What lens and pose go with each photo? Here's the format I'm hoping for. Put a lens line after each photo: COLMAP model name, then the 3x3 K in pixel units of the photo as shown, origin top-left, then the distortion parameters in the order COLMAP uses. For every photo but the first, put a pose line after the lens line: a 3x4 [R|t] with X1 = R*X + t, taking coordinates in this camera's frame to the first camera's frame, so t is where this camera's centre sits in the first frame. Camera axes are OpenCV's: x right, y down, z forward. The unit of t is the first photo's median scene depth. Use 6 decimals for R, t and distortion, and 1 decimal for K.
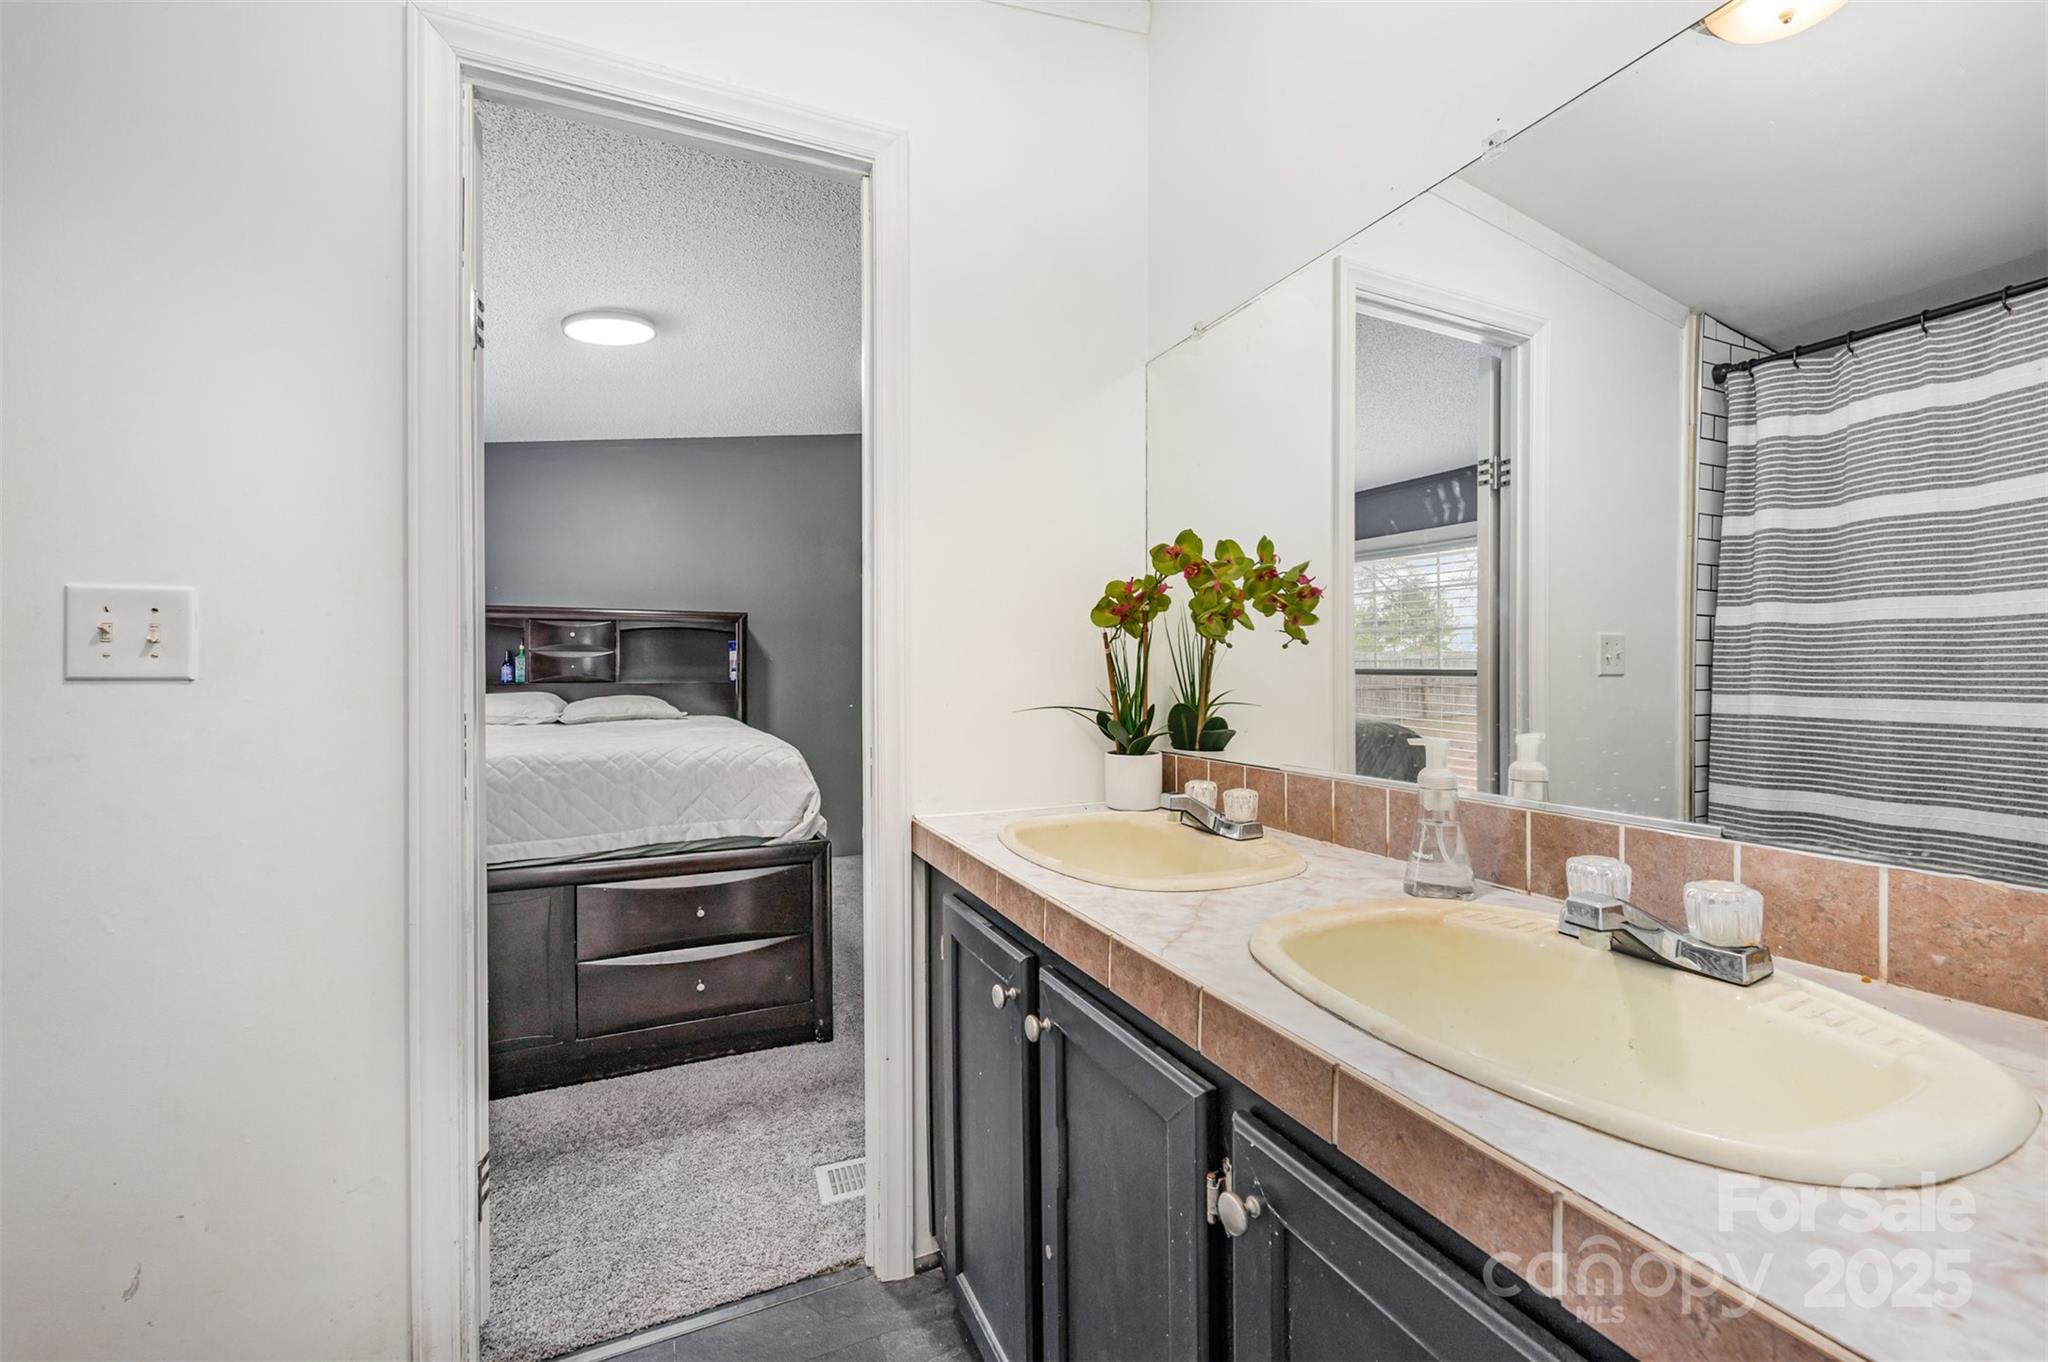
lens RADIAL K [[810.4, 0, 1028.1], [0, 810.4, 675.8], [0, 0, 1]] dist [0.000540, -0.000034]
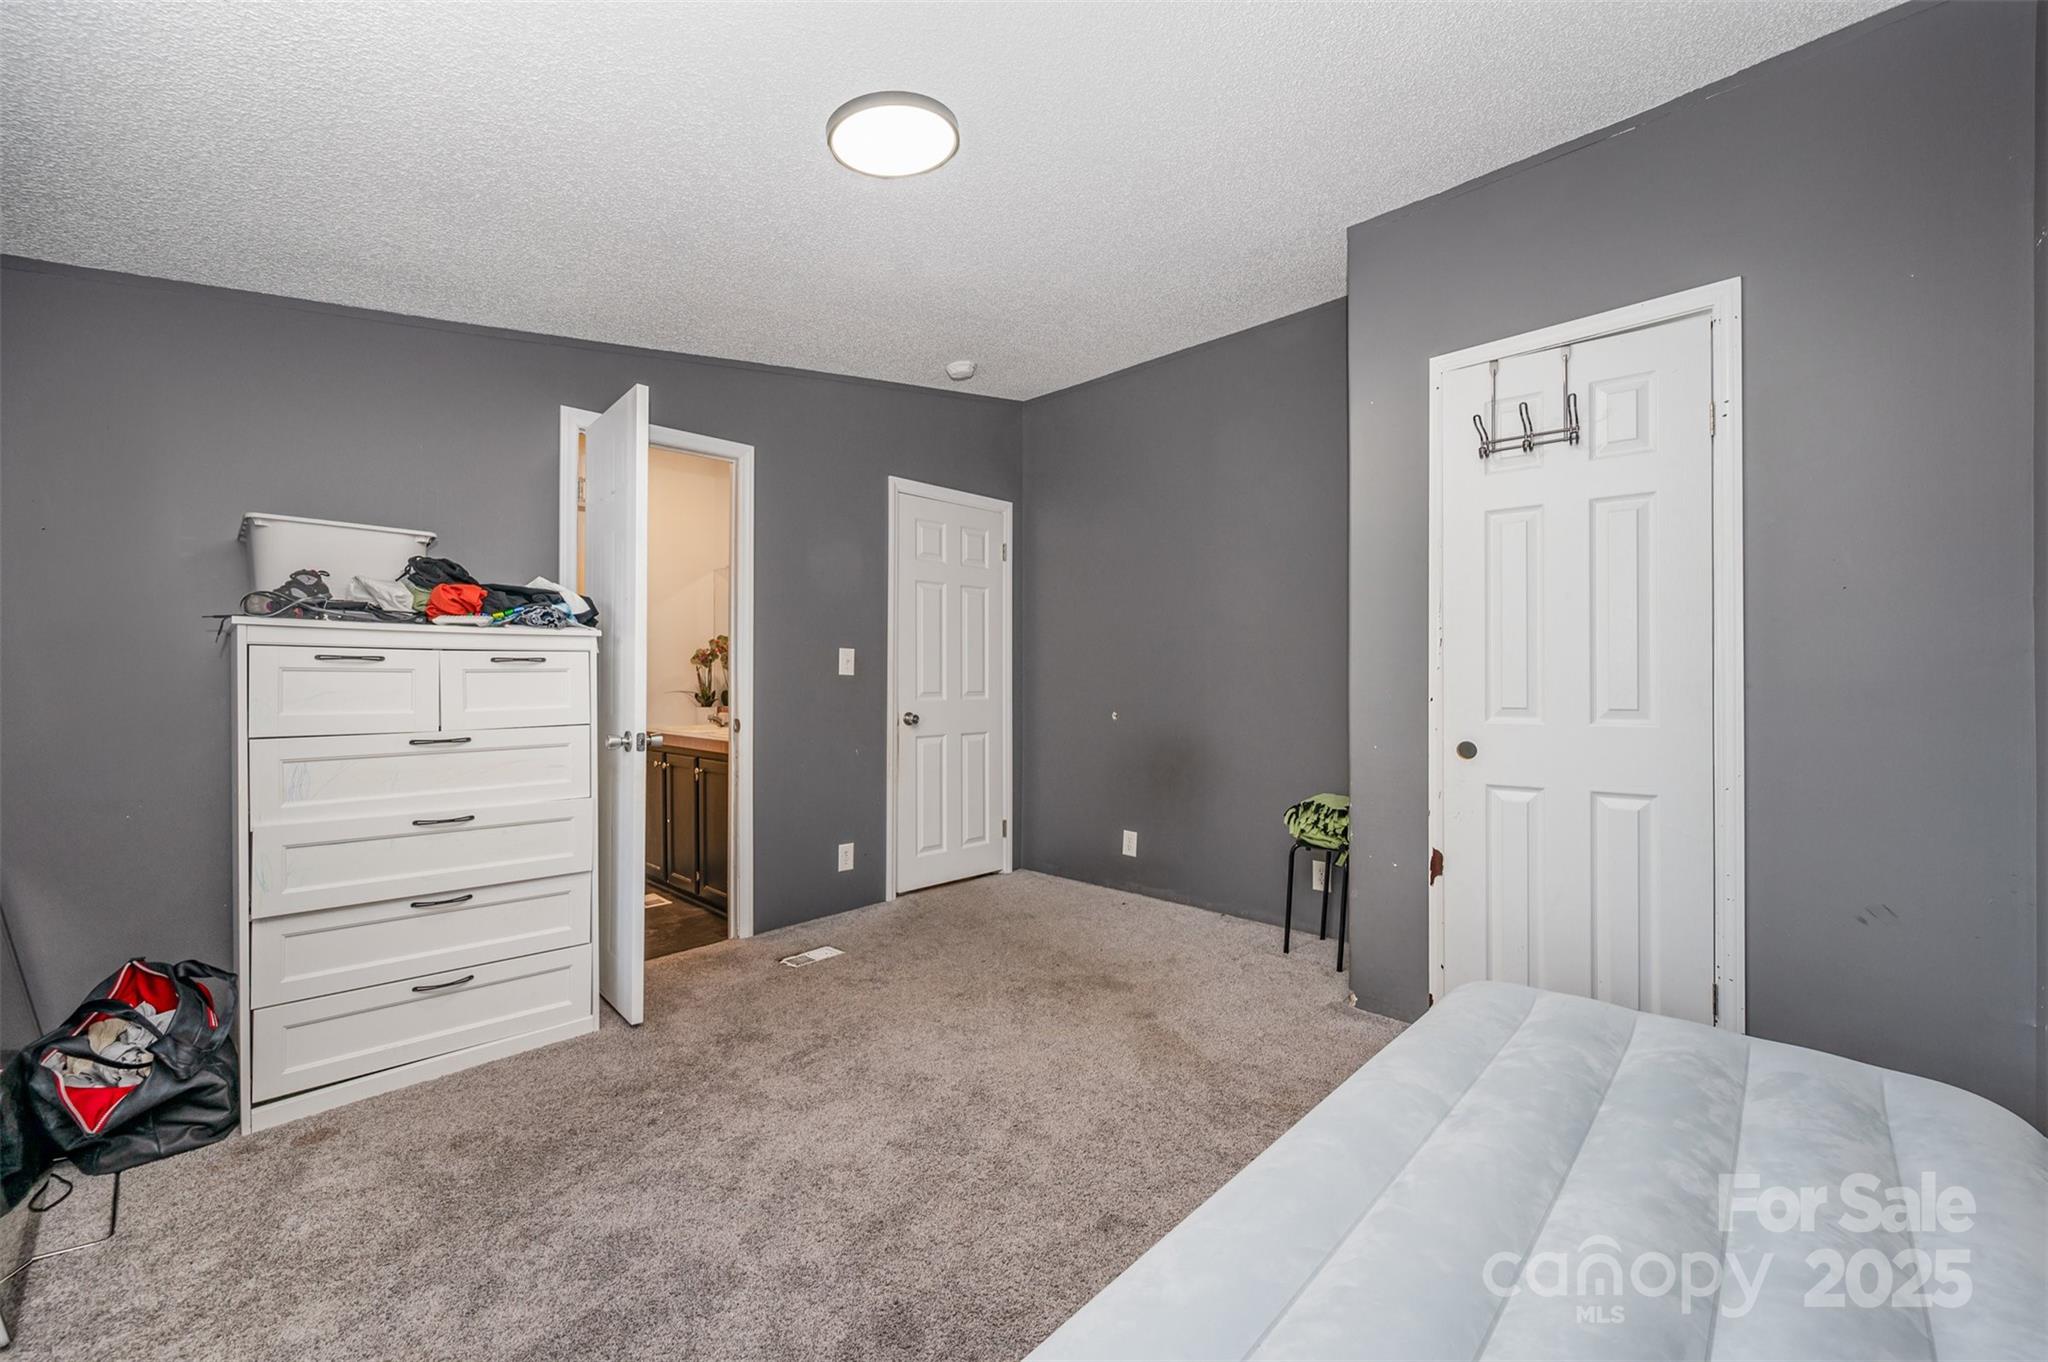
lens RADIAL K [[810.4, 0, 1028.1], [0, 810.4, 675.8], [0, 0, 1]] dist [0.000540, -0.000034]
pose [[0.926894, 0.002490, 0.375316, 0.108473], [0.000506, 0.999969, -0.007885, 0.005362], [-0.375324, 0.007498, 0.926863, -2.232051]]
